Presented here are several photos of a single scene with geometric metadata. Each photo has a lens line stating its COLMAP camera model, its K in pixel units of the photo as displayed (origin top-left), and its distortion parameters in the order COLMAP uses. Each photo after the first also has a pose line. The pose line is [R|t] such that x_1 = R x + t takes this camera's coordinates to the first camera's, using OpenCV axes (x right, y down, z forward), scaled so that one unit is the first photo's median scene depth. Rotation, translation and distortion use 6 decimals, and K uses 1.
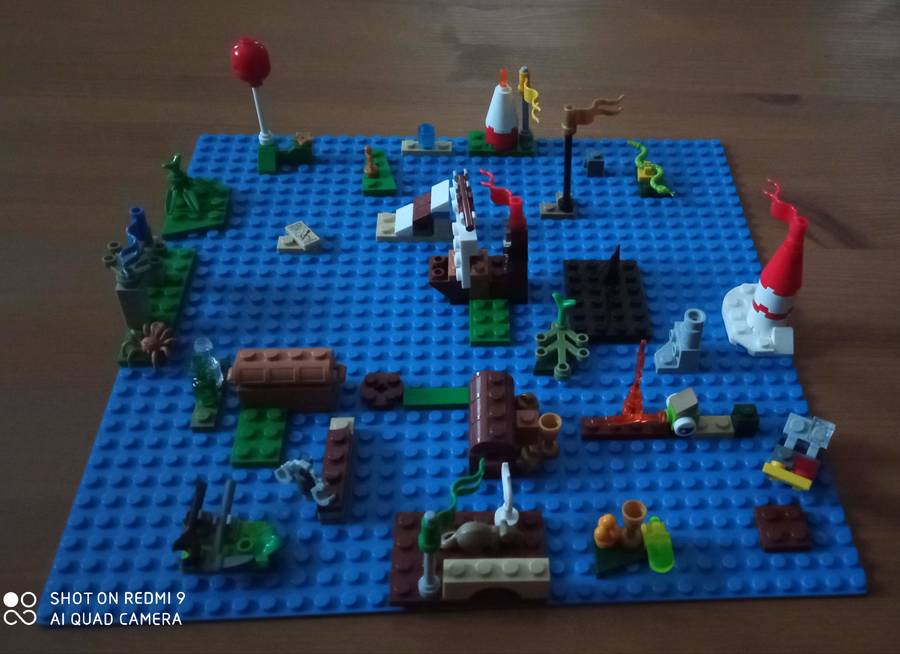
lens RADIAL K [[976.6, 0, 560.1], [0, 976.6, 309.5], [0, 0, 1]] dist [0.148385, -0.374820]
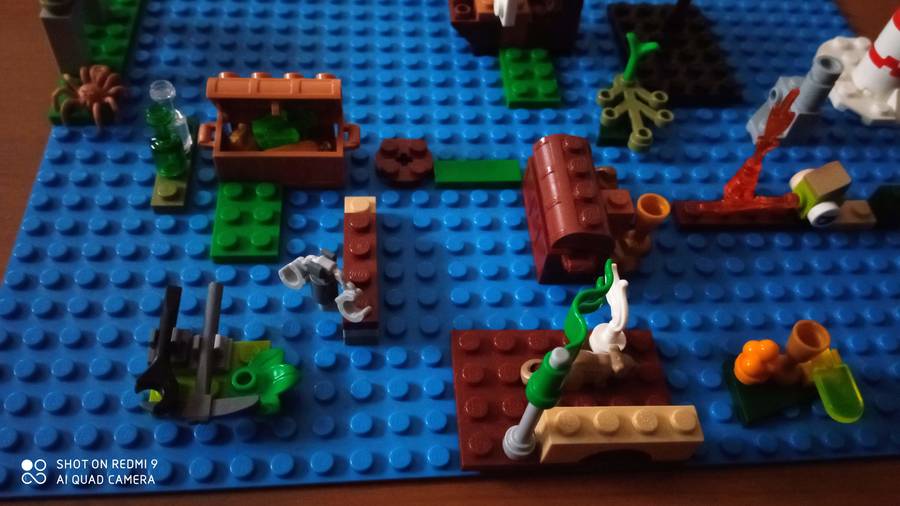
lens RADIAL K [[796.6, 0, 450.0], [0, 796.6, 253.0], [0, 0, 1]] dist [0.134530, -0.371557]
pose [[0.999900, 0.010169, 0.009825, -0.158539], [-0.011640, 0.986457, 0.163605, 0.052926], [-0.008028, -0.163703, 0.986477, 0.406568]]
